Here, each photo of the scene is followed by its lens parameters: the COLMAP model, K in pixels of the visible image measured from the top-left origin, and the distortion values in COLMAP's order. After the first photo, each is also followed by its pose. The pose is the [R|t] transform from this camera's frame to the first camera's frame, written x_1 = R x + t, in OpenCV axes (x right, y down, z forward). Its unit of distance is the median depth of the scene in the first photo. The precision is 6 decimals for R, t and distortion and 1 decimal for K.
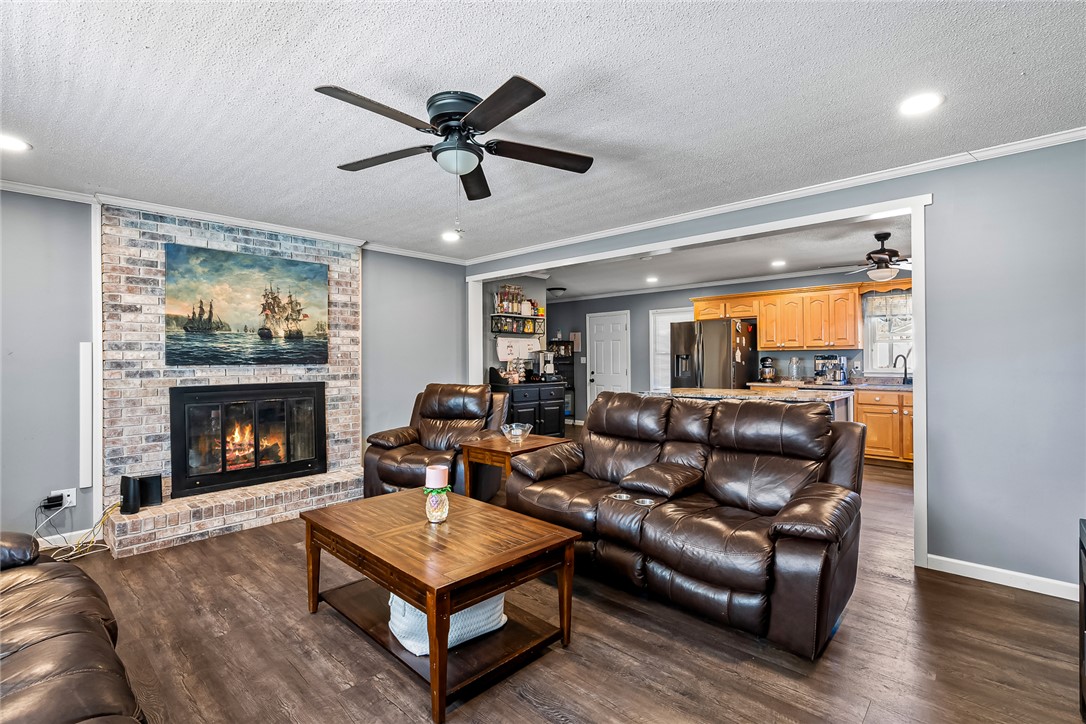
lens RADIAL K [[502.8, 0, 545.4], [0, 502.8, 357.5], [0, 0, 1]] dist [-0.004182, -0.000316]
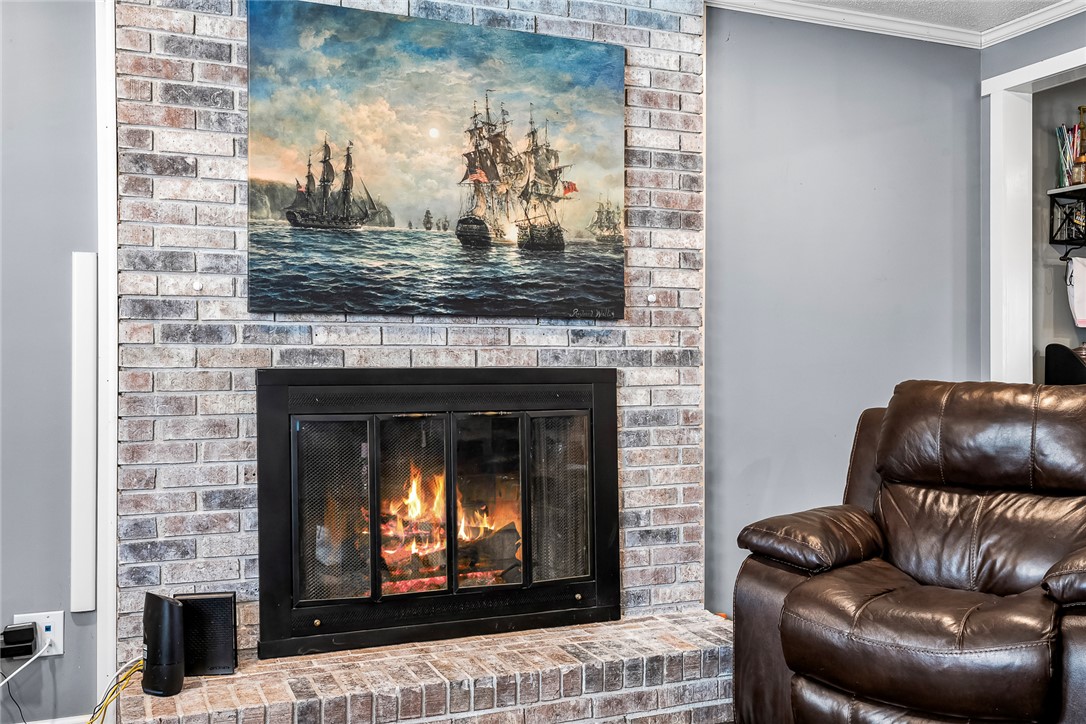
lens RADIAL K [[1041.6, 0, 543.0], [0, 1041.6, 362.0], [0, 0, 1]] dist [-0.002238, -0.003583]
pose [[0.906814, 0.003359, -0.421518, -0.193112], [-0.002349, 0.999993, 0.002915, 0.046694], [0.421524, -0.001653, 0.906816, 0.334778]]
